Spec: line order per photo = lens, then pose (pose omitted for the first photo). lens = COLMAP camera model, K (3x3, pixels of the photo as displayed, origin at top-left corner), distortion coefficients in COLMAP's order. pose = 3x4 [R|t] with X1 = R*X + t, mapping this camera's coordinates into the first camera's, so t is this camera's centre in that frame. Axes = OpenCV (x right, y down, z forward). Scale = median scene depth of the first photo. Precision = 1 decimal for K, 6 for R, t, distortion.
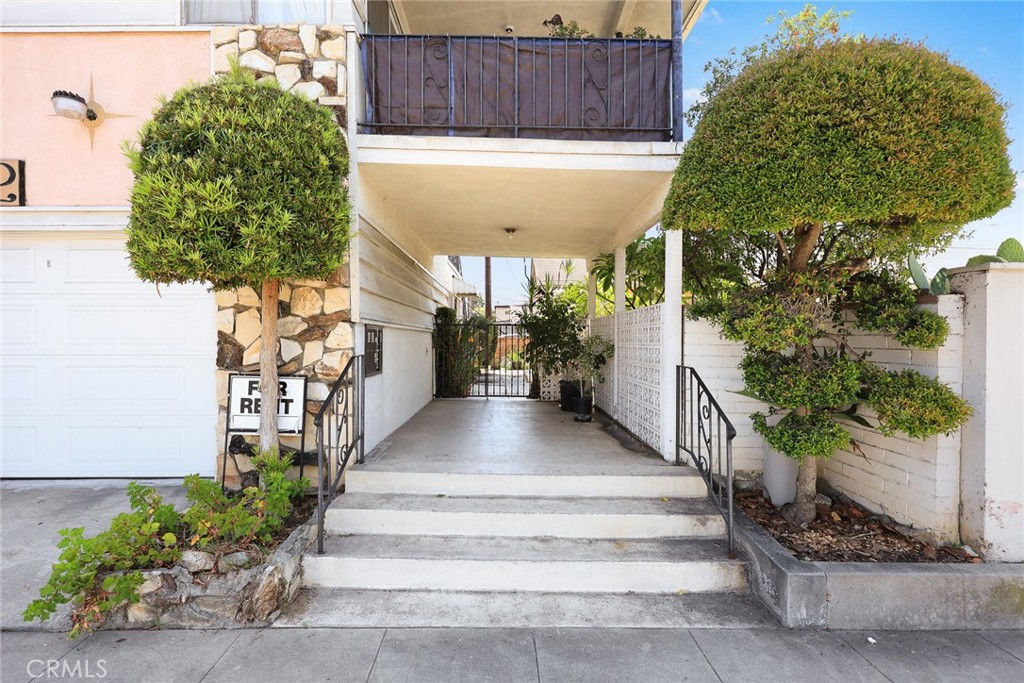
lens RADIAL K [[512.5, 0, 505.6], [0, 512.5, 345.8], [0, 0, 1]] dist [0.000482, -0.001772]
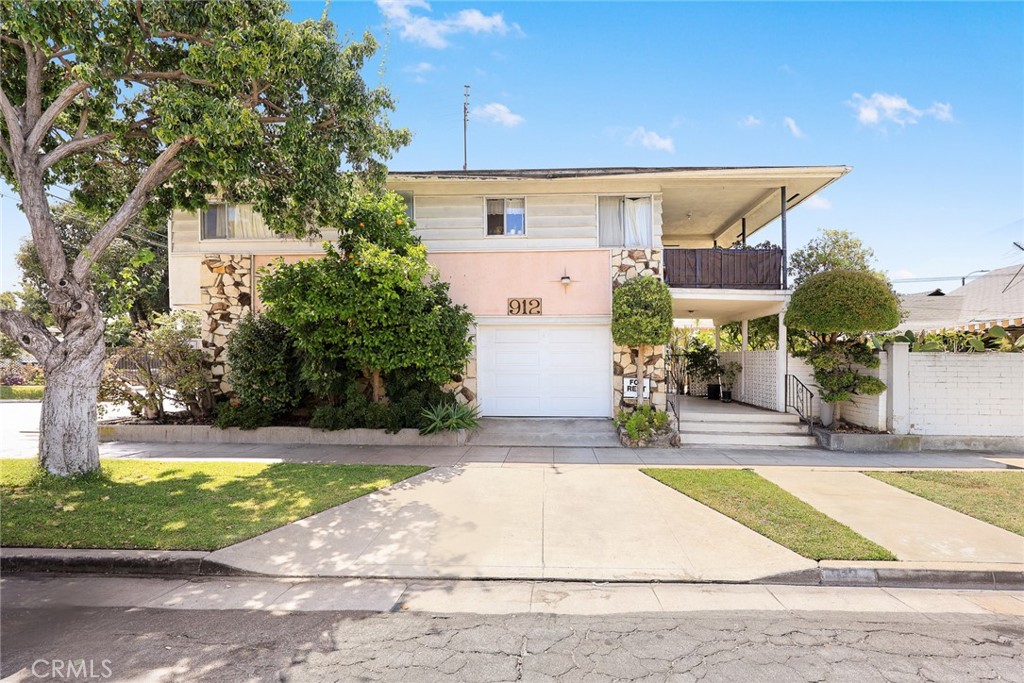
lens RADIAL K [[471.9, 0, 533.0], [0, 471.9, 358.9], [0, 0, 1]] dist [-0.001865, -0.000014]
pose [[0.999348, 0.001991, -0.036049, -0.957298], [-0.002413, 0.999929, -0.011662, -0.012410], [0.036023, 0.011741, 0.999282, -1.604334]]
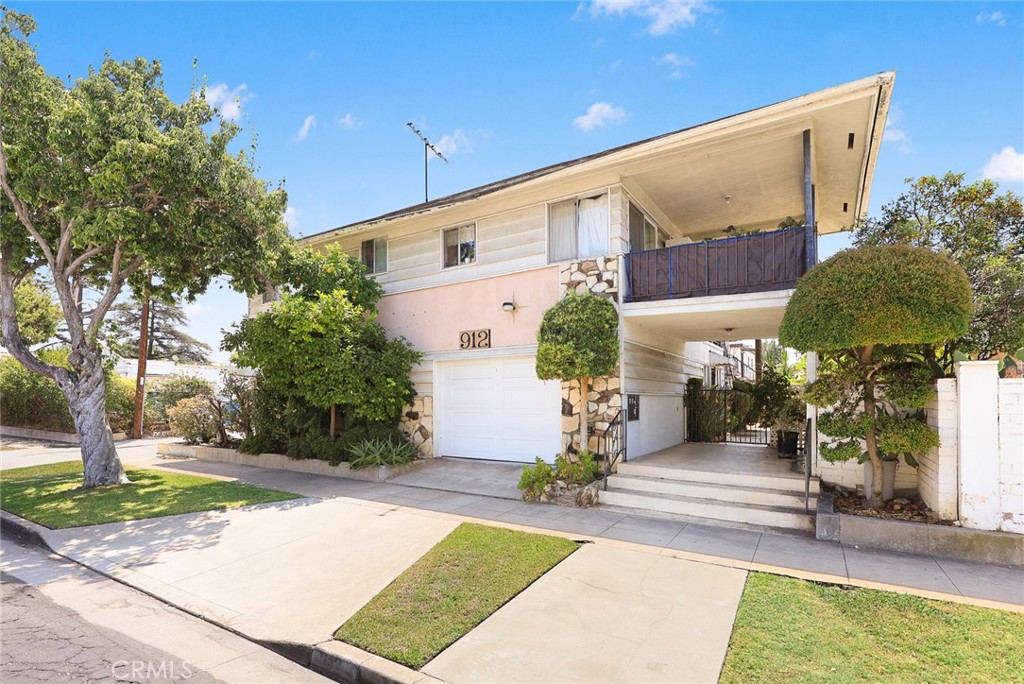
lens RADIAL K [[512.5, 0, 478.6], [0, 512.5, 392.0], [0, 0, 1]] dist [0.000482, -0.001772]
pose [[0.822316, -0.009322, -0.568955, 0.443649], [-0.004822, 0.999716, -0.023350, -0.002402], [0.569011, 0.021944, 0.822037, -1.125482]]
